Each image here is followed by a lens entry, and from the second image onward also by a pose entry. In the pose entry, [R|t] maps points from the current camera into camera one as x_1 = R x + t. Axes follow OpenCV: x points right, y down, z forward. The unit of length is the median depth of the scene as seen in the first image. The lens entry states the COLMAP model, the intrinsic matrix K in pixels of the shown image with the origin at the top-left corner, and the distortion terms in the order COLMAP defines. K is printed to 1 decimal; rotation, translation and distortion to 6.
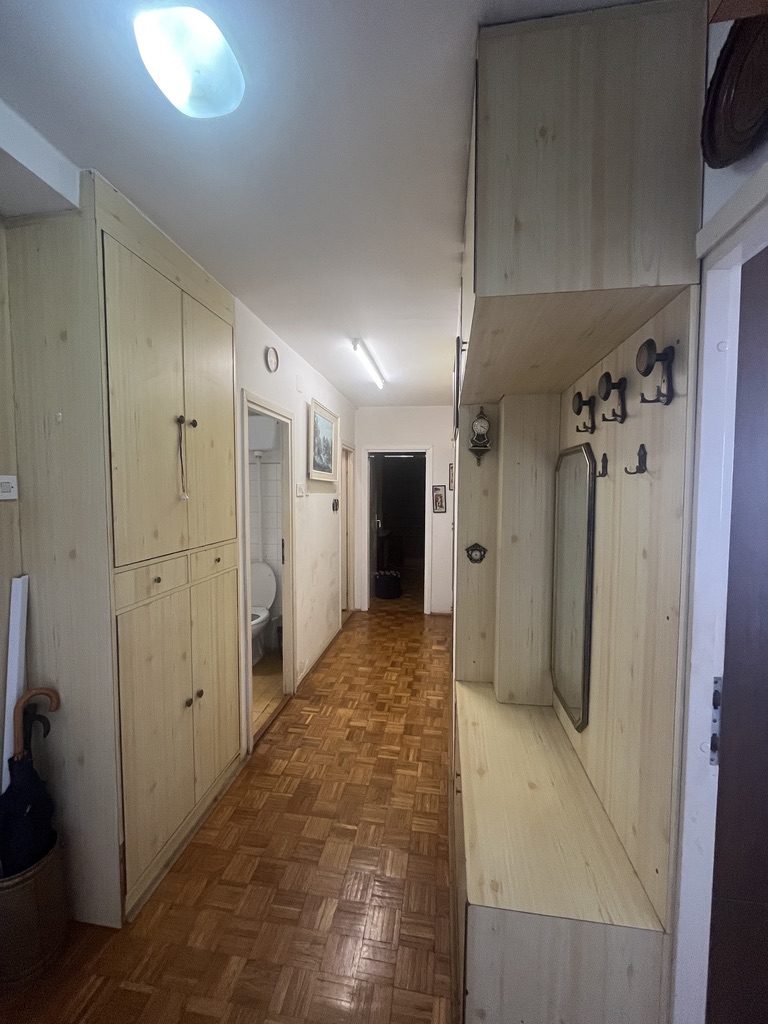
lens RADIAL K [[419.1, 0, 384.0], [0, 419.1, 512.0], [0, 0, 1]] dist [-0.001413, 0.000046]
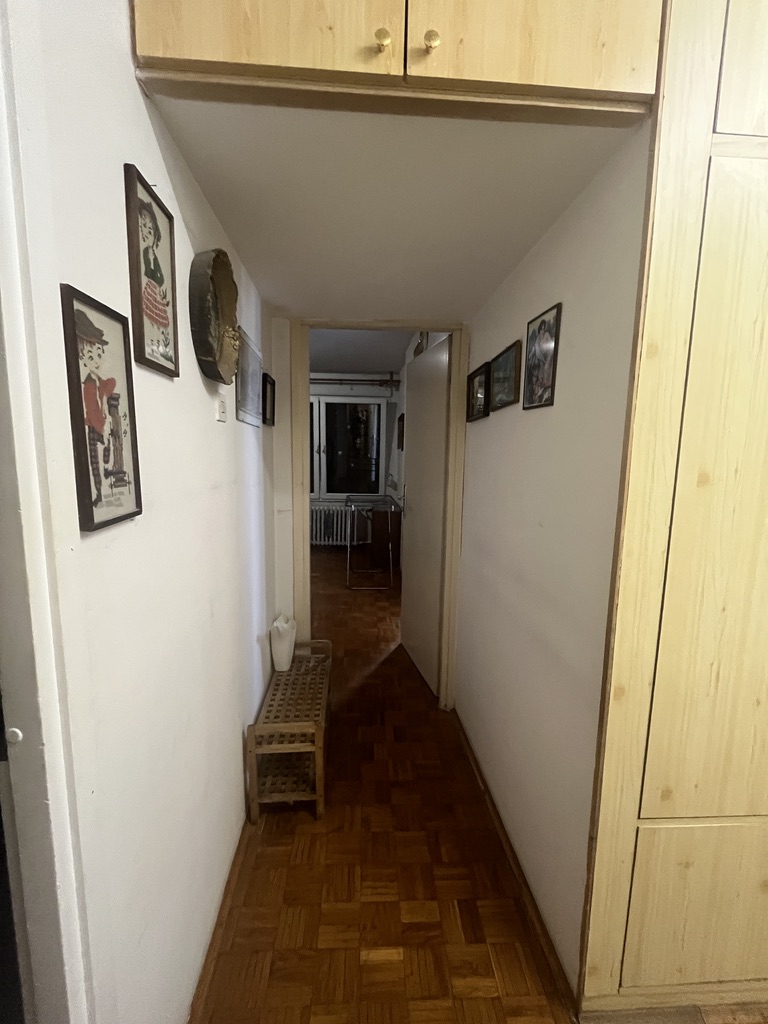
lens RADIAL K [[410.5, 0, 384.0], [0, 410.5, 512.0], [0, 0, 1]] dist [0.000558, 0.000041]
pose [[-0.196600, -0.133578, 0.971342, -0.017738], [0.031771, 0.989288, 0.142477, -0.034986], [-0.979969, 0.058871, -0.190250, 1.845337]]
